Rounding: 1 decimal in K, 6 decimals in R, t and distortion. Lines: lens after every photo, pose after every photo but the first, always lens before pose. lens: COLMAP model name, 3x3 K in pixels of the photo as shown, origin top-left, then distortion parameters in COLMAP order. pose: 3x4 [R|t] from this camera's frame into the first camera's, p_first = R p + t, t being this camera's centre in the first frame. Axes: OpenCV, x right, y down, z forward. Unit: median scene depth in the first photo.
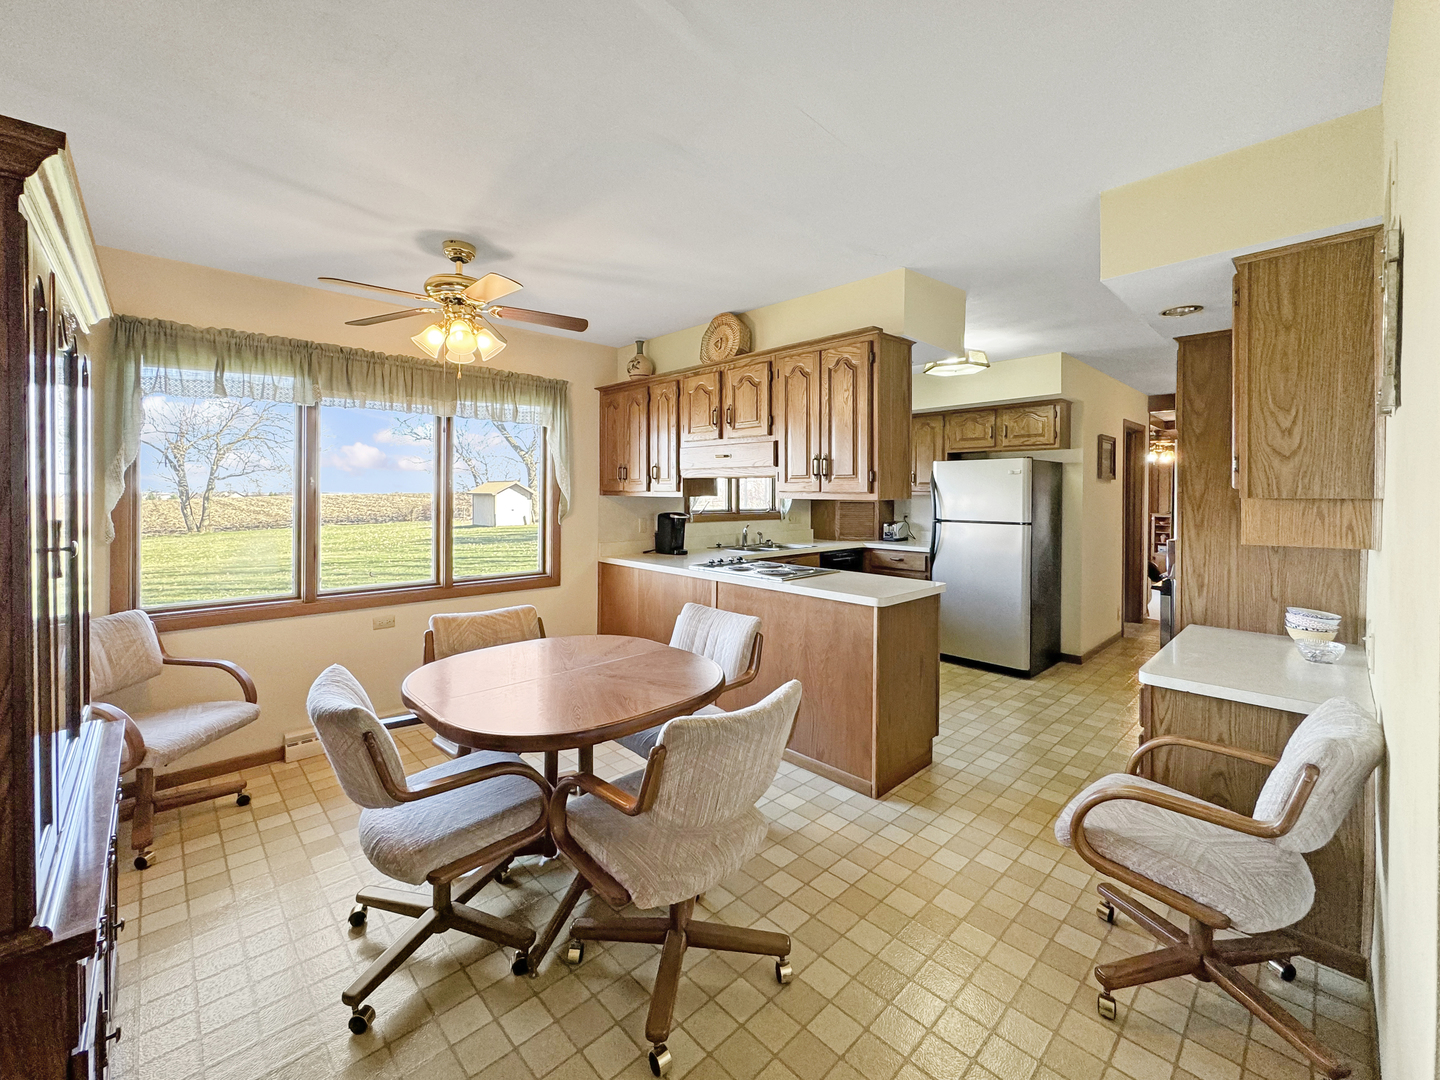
lens RADIAL K [[585.5, 0, 713.5], [0, 585.5, 507.5], [0, 0, 1]] dist [-0.000944, -0.000289]
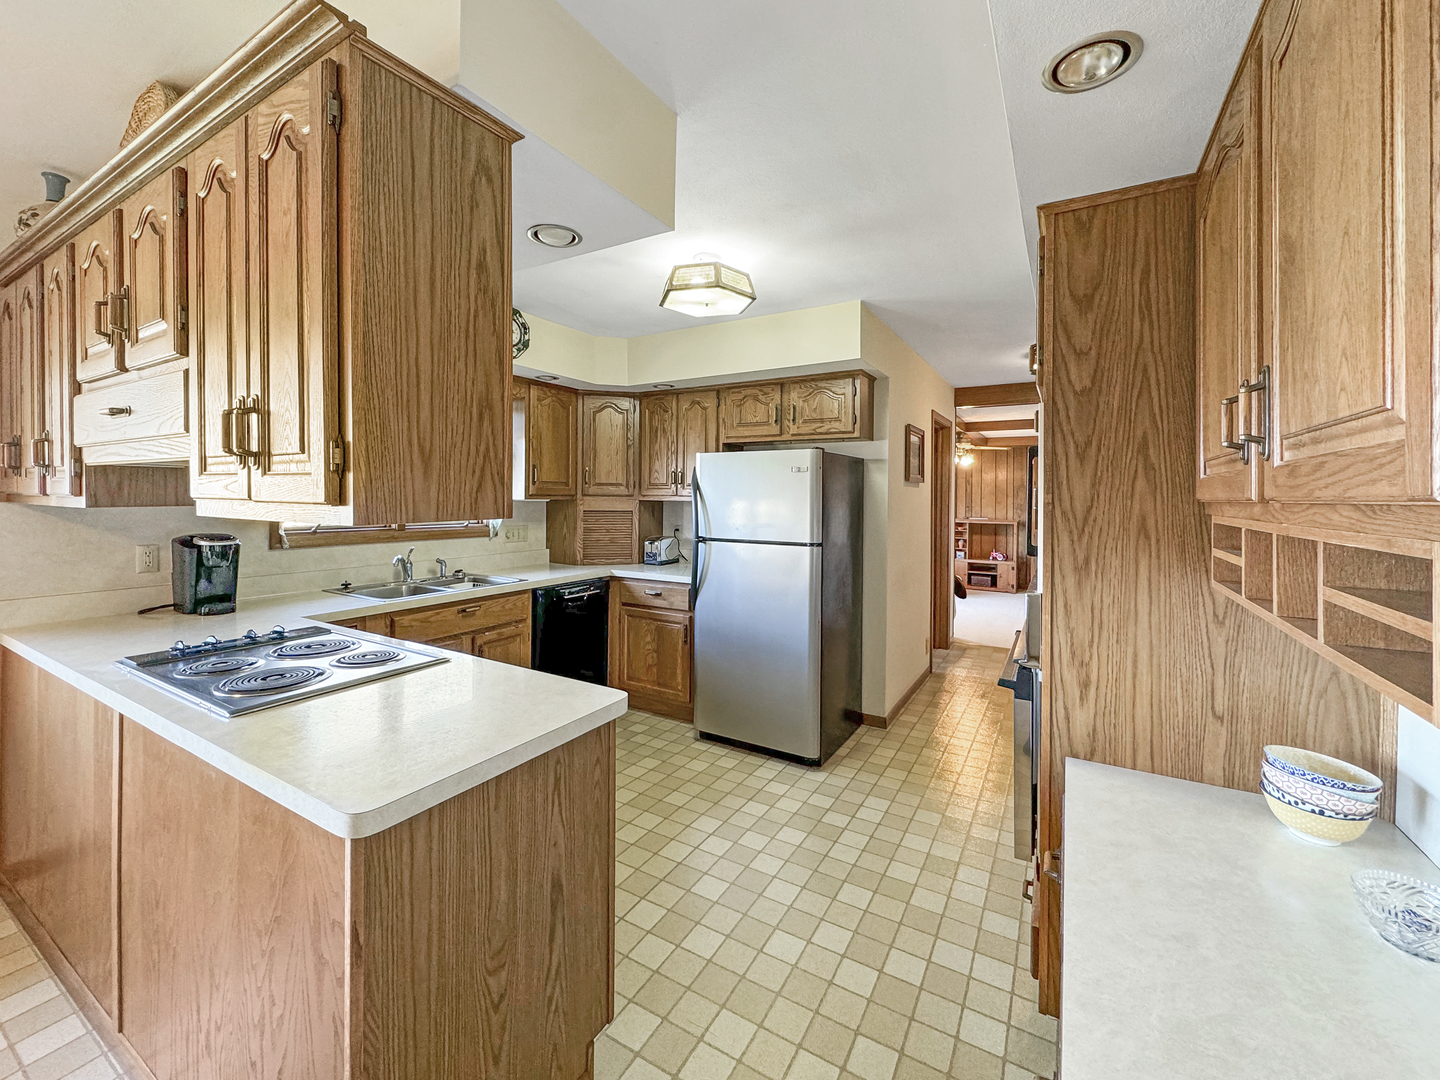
lens RADIAL K [[585.7, 0, 718.6], [0, 585.7, 510.9], [0, 0, 1]] dist [0.000486, 0.000195]
pose [[0.961818, -0.002027, 0.273683, 0.221759], [0.001606, 0.999997, 0.001765, -0.012460], [-0.273686, -0.001258, 0.961818, 0.344871]]
